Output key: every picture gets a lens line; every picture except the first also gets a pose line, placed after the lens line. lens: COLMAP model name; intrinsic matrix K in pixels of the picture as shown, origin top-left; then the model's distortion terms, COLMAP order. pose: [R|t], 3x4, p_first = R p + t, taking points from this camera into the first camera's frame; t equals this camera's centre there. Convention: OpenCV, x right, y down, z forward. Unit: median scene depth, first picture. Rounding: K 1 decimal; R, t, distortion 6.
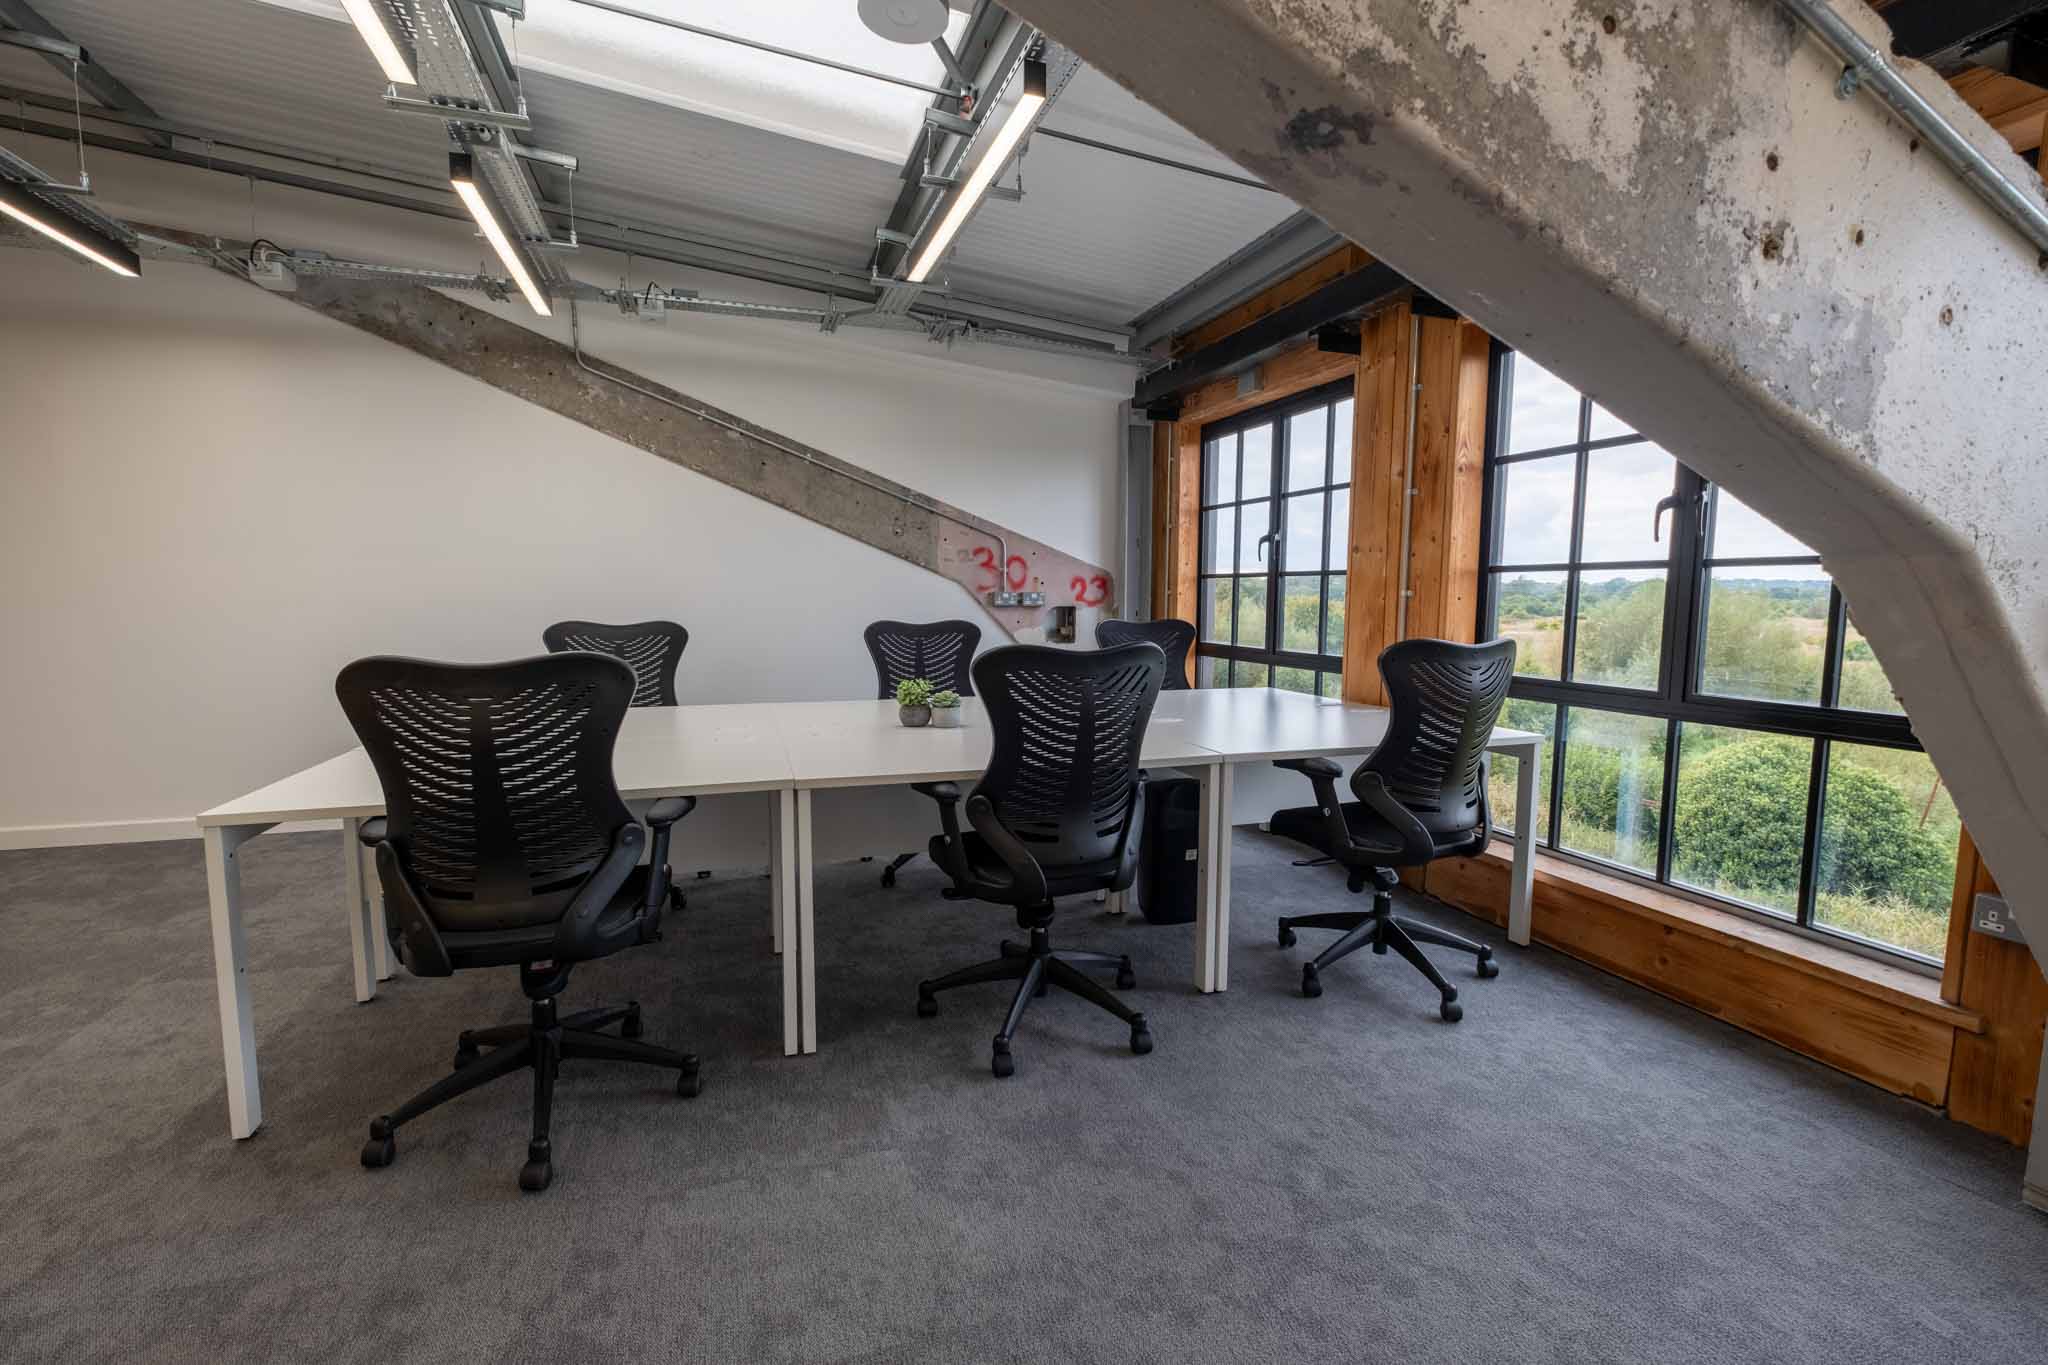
lens RADIAL K [[888.7, 0, 1023.2], [0, 888.7, 684.9], [0, 0, 1]] dist [0.001327, -0.004530]
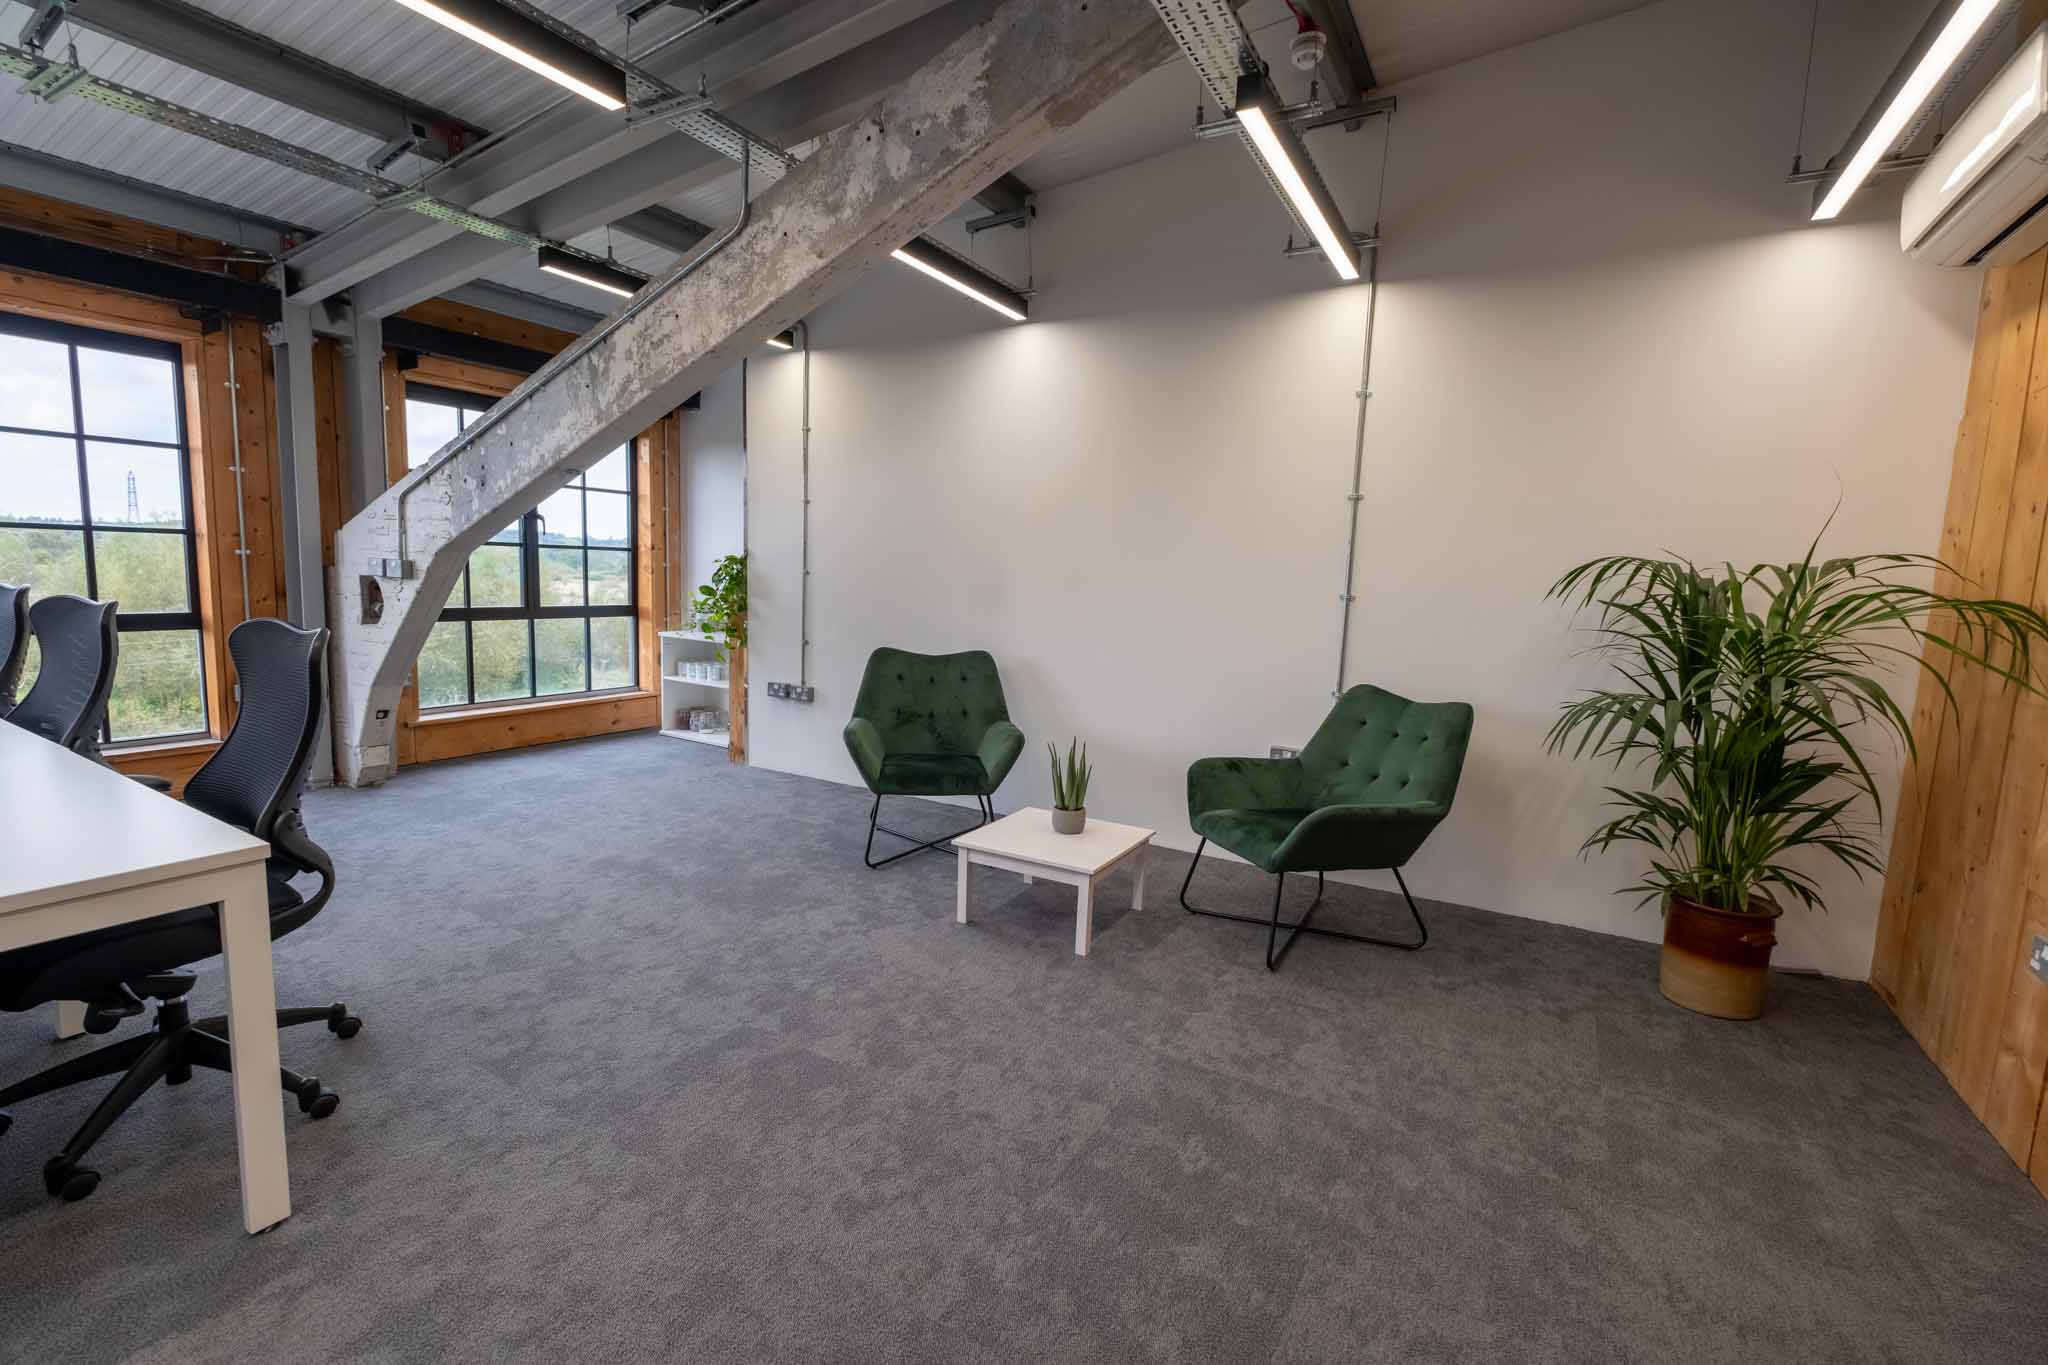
lens RADIAL K [[884.2, 0, 1021.0], [0, 884.2, 677.3], [0, 0, 1]] dist [-0.000778, -0.003476]
pose [[-0.650229, -0.118906, 0.750376, -0.991852], [0.039723, 0.981005, 0.189873, -0.069791], [-0.758699, 0.153268, -0.633154, 0.472235]]
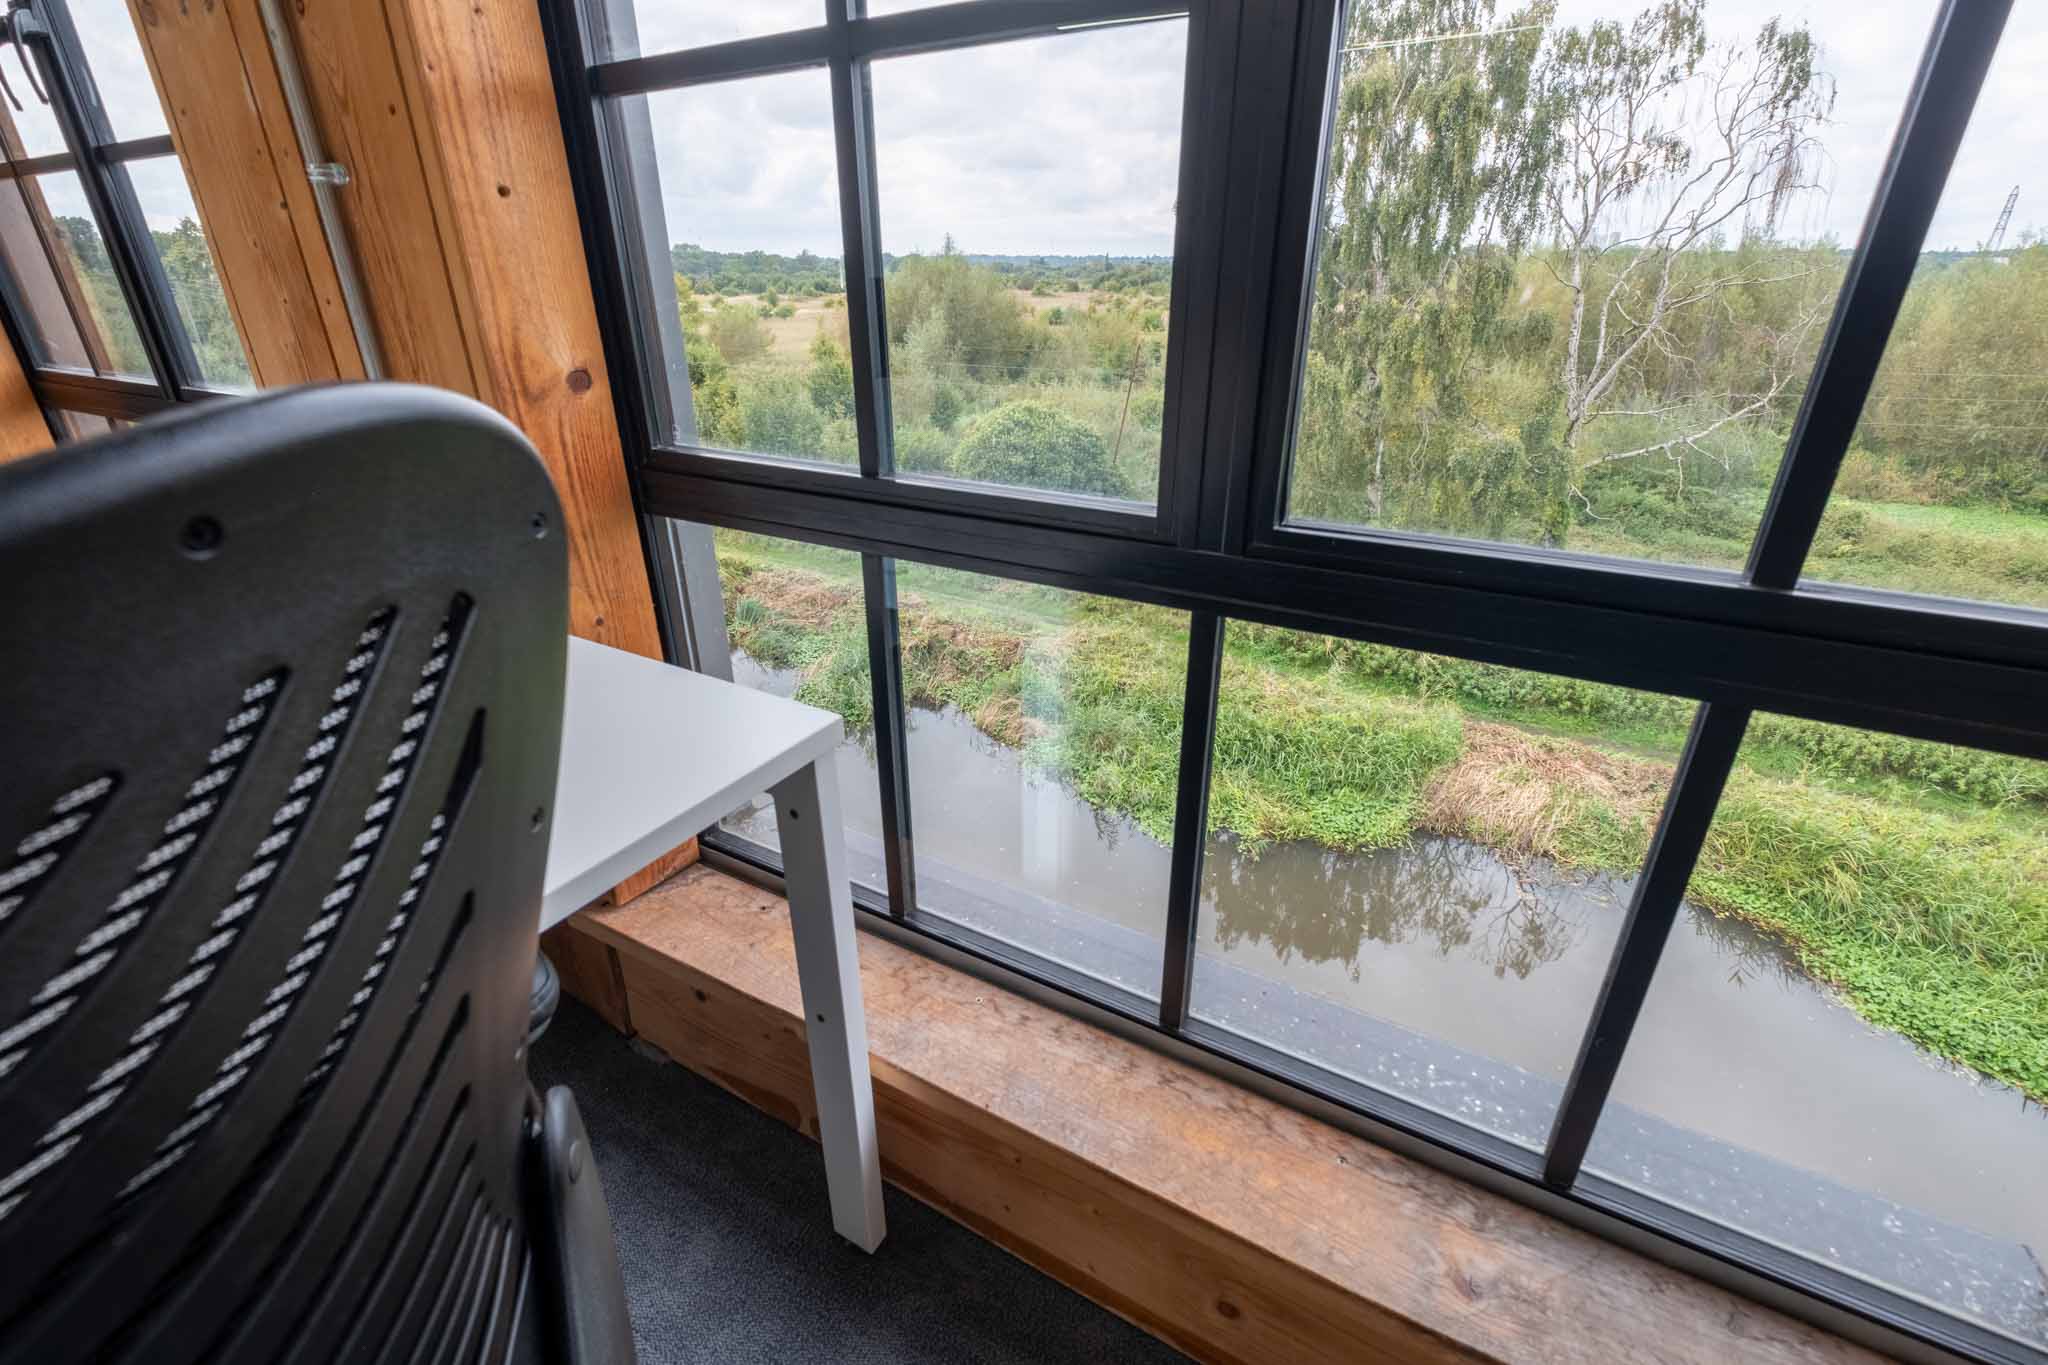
lens RADIAL K [[905.8, 0, 1029.5], [0, 905.8, 674.5], [0, 0, 1]] dist [-0.002410, -0.000461]
pose [[0.745563, -0.276837, 0.606215, 0.366763], [0.073408, 0.938218, 0.338168, -0.035579], [-0.662380, -0.207625, 0.719823, 0.602057]]
